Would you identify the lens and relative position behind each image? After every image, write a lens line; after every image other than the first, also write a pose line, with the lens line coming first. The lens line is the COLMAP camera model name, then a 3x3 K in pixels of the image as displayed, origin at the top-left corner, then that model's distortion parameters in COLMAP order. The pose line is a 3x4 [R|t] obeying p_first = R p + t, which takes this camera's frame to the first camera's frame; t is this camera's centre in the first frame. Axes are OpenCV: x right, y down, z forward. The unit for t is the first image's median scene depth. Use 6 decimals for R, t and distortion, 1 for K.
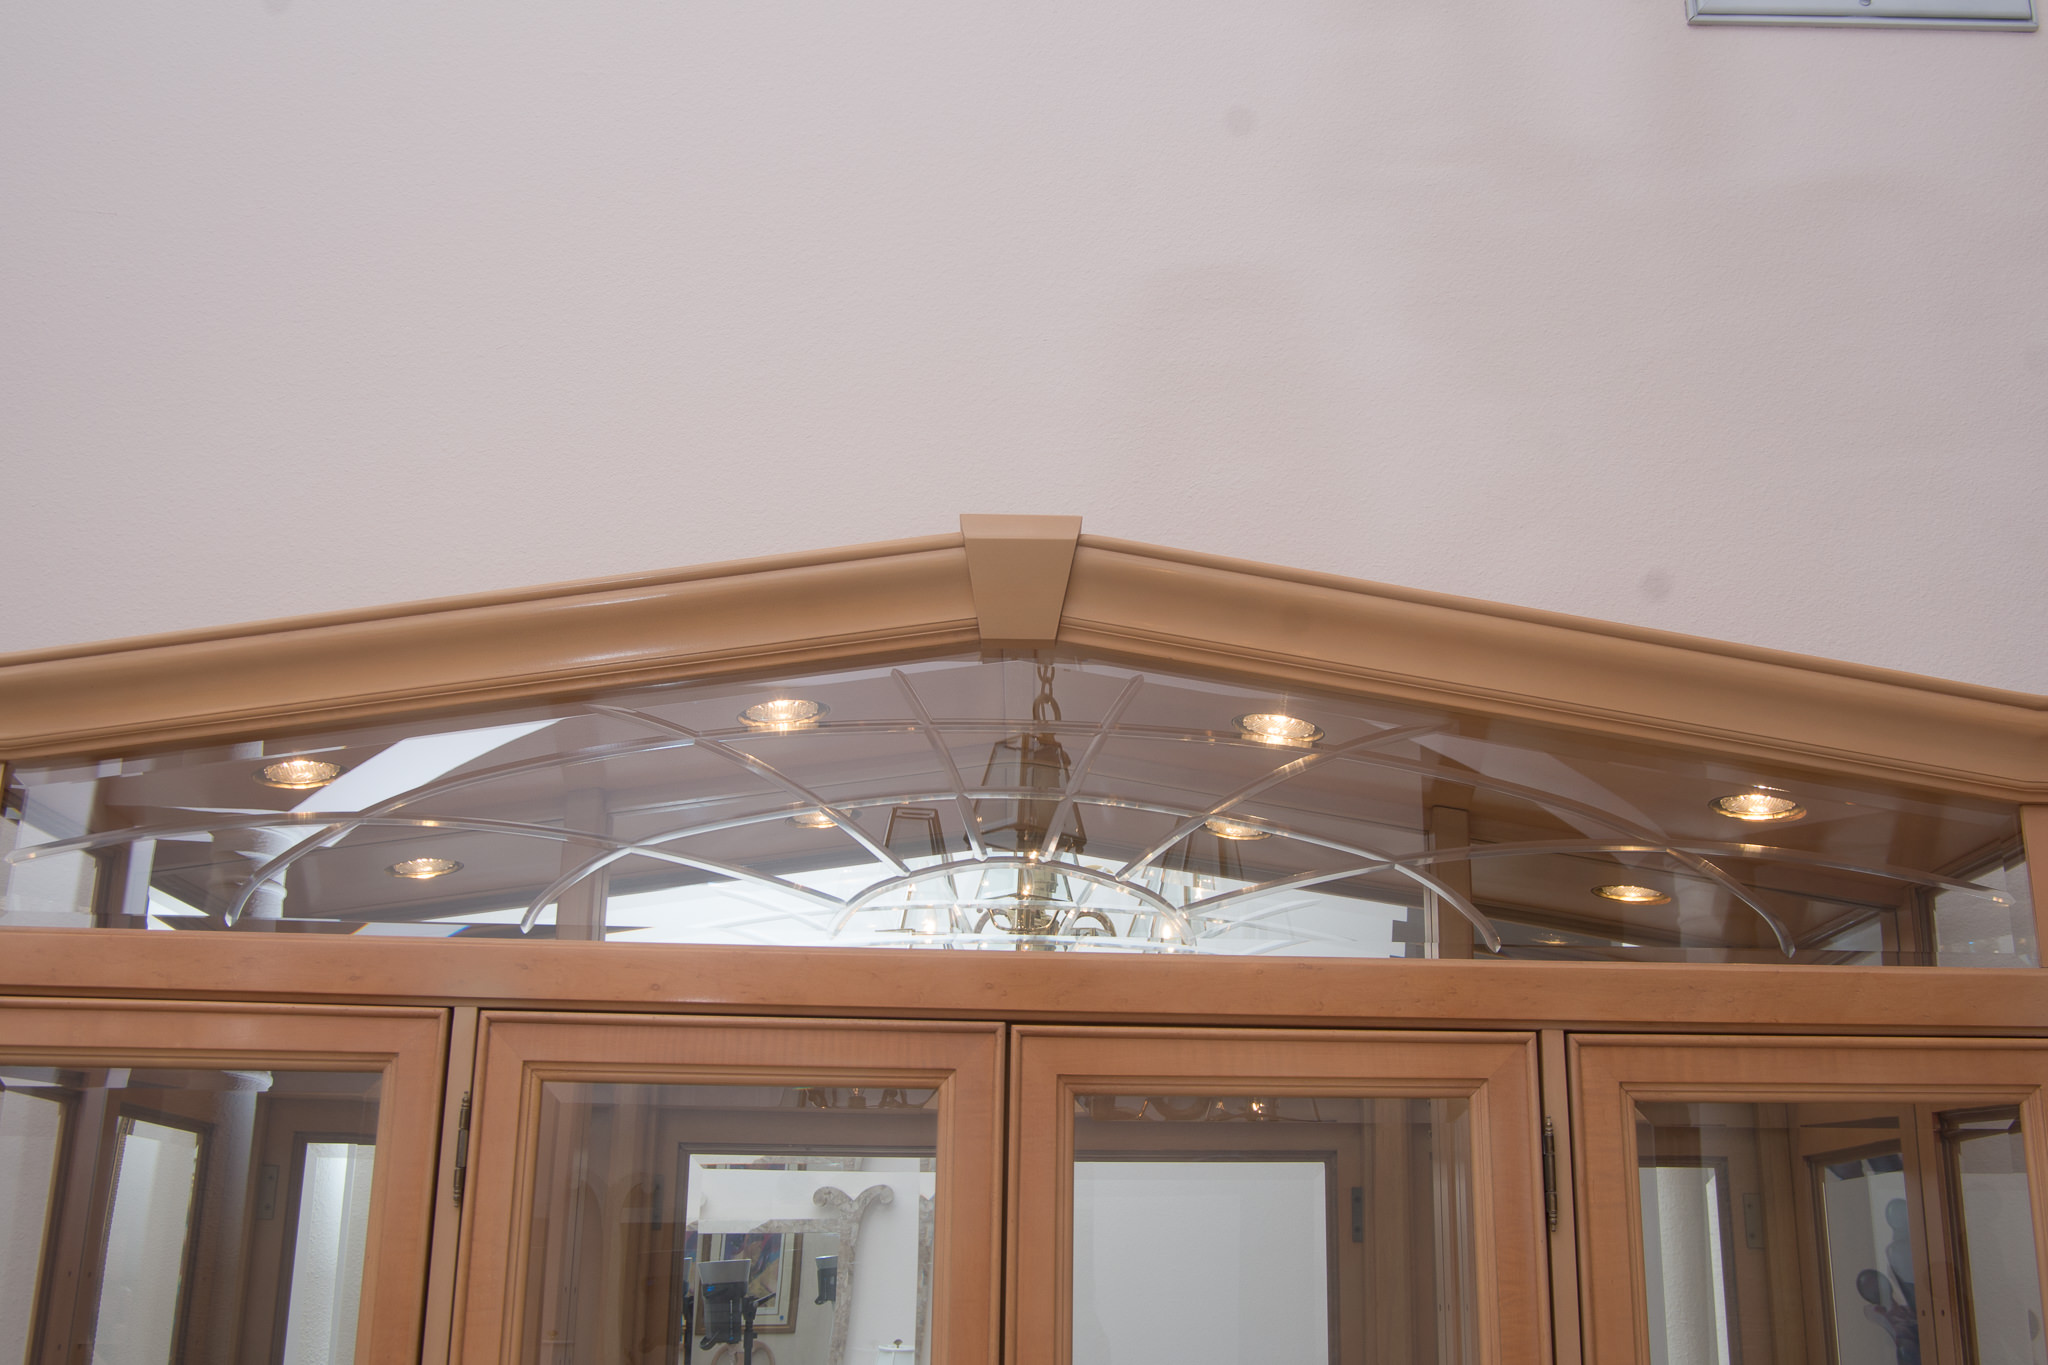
lens RADIAL K [[1878.1, 0, 1025.6], [0, 1878.1, 728.5], [0, 0, 1]] dist [-0.082697, -0.000642]
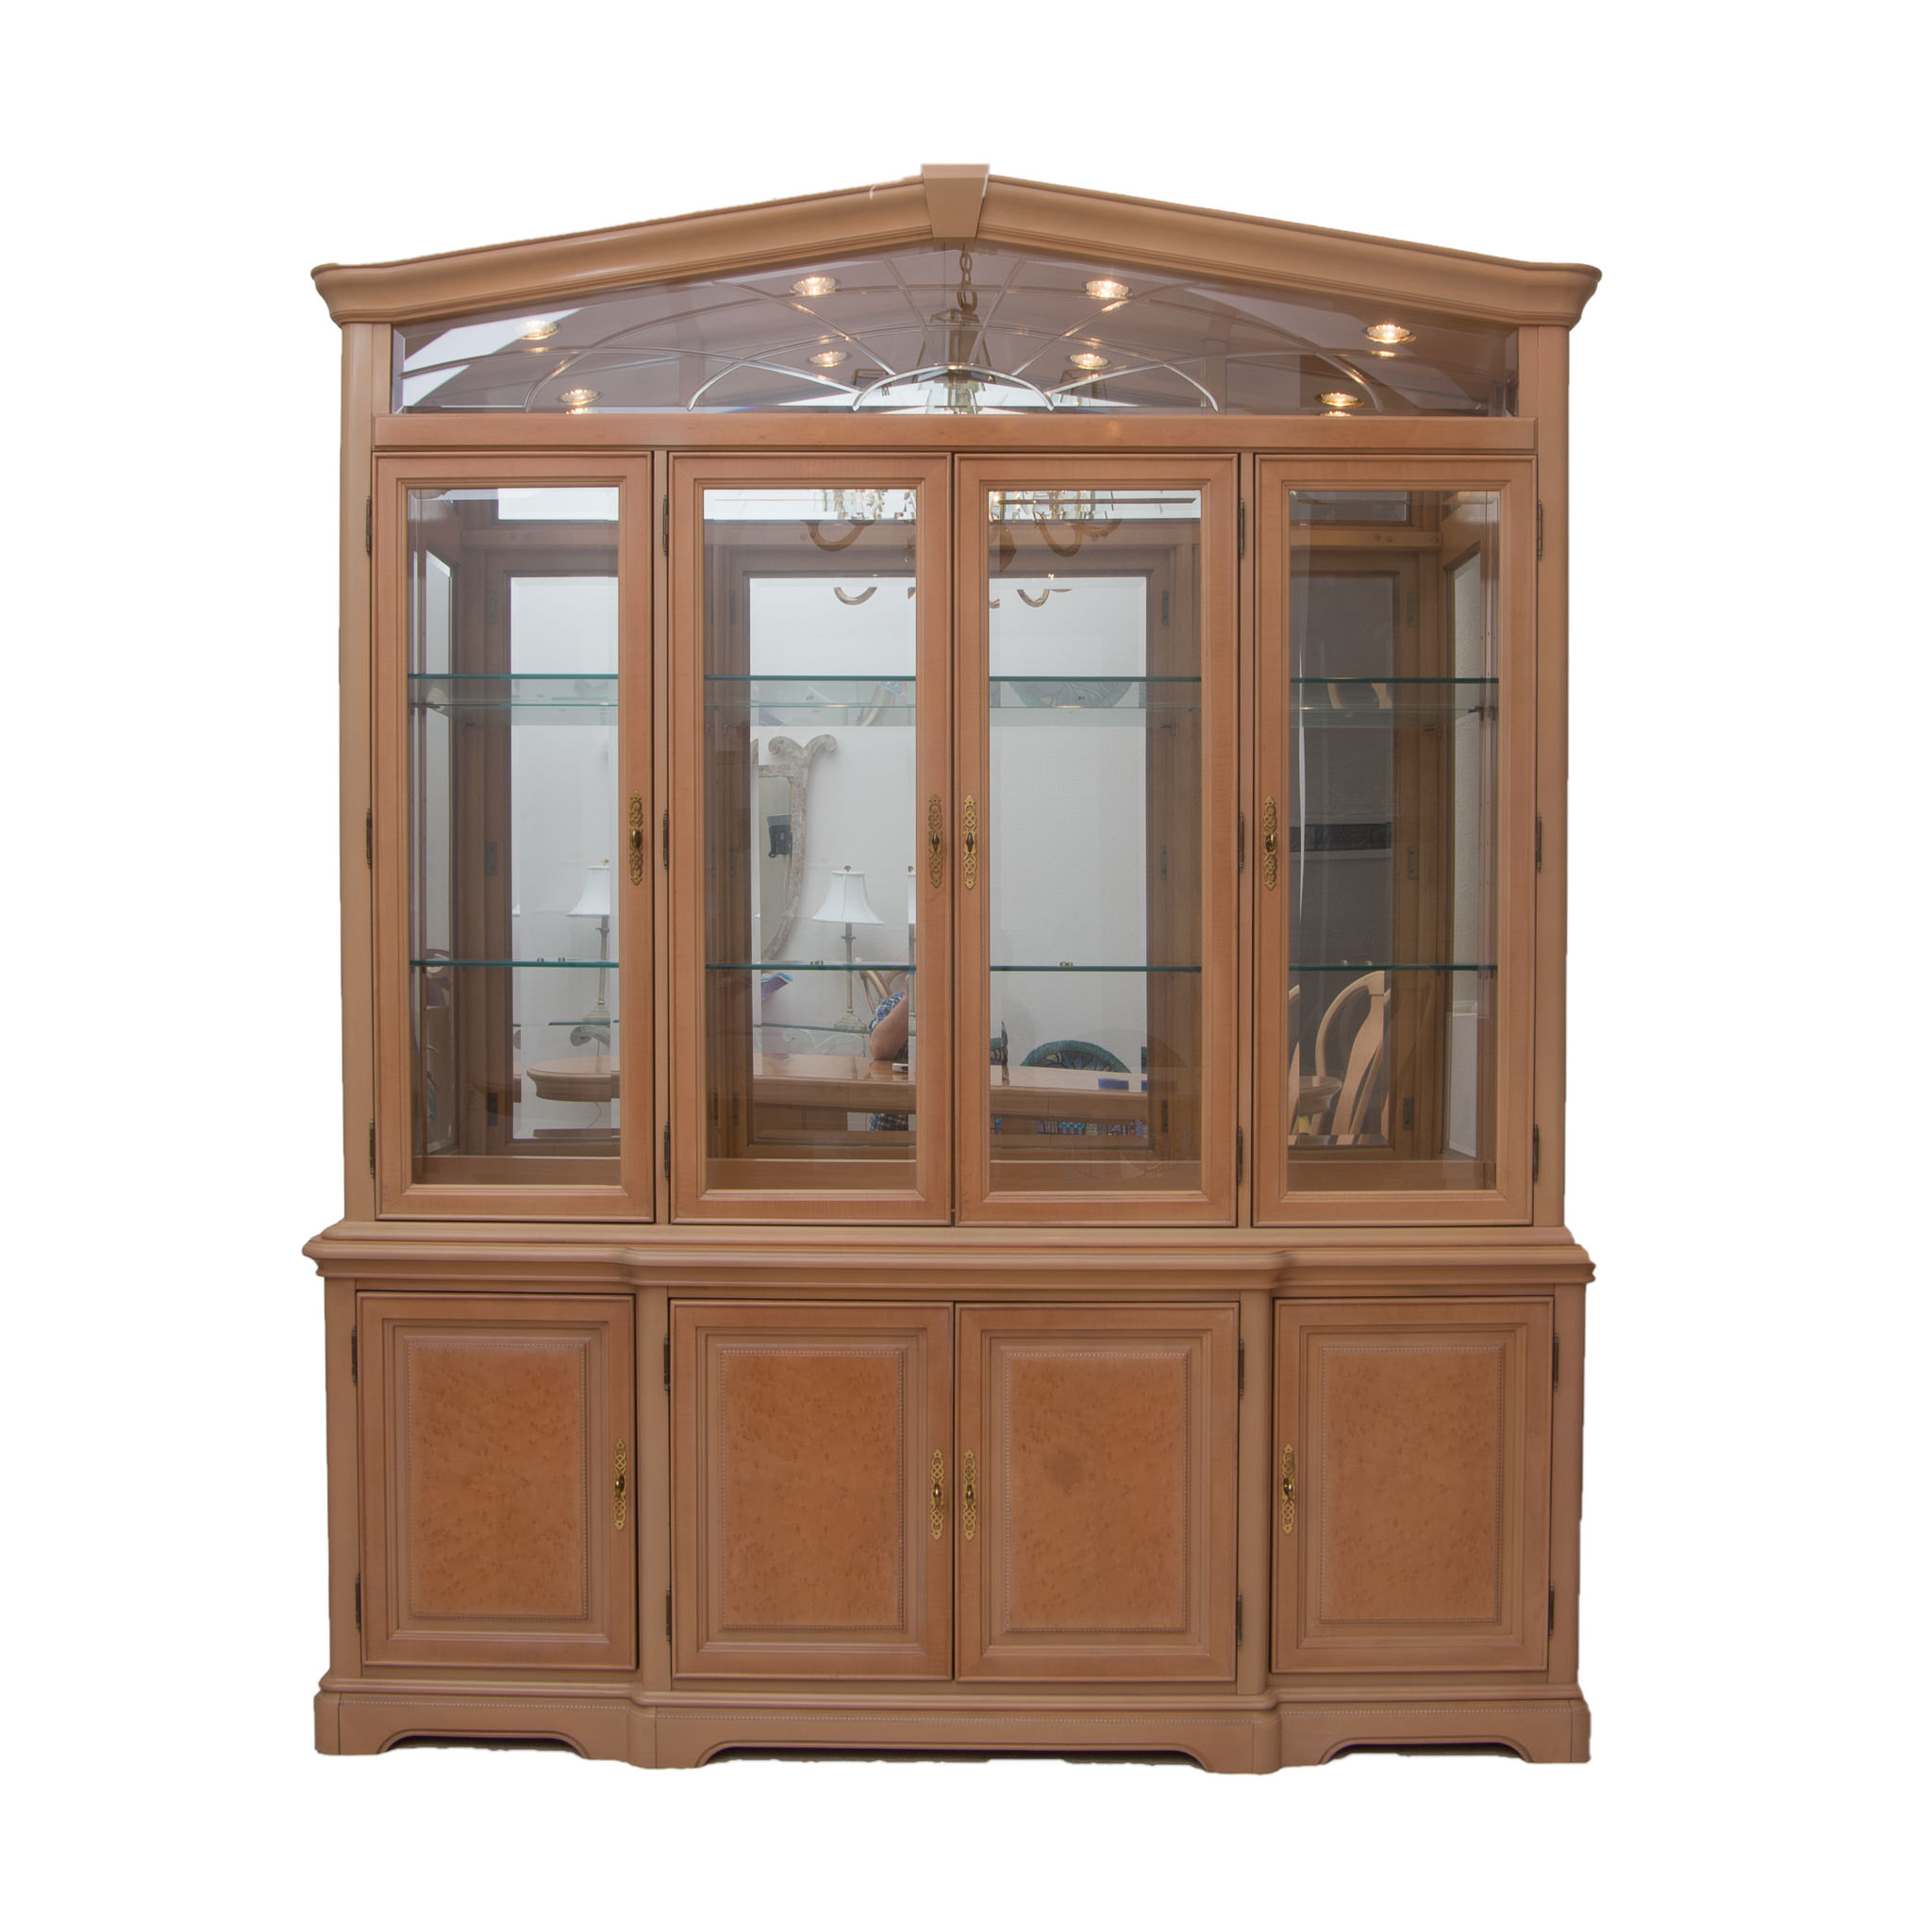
lens RADIAL K [[1989.1, 0, 905.9], [0, 1989.1, 969.6], [0, 0, 1]] dist [-0.077574, -0.002603]
pose [[0.999699, -0.015157, -0.019311, -0.022710], [0.020257, 0.953670, 0.300171, 0.049859], [0.013867, -0.300471, 0.953690, -0.913740]]
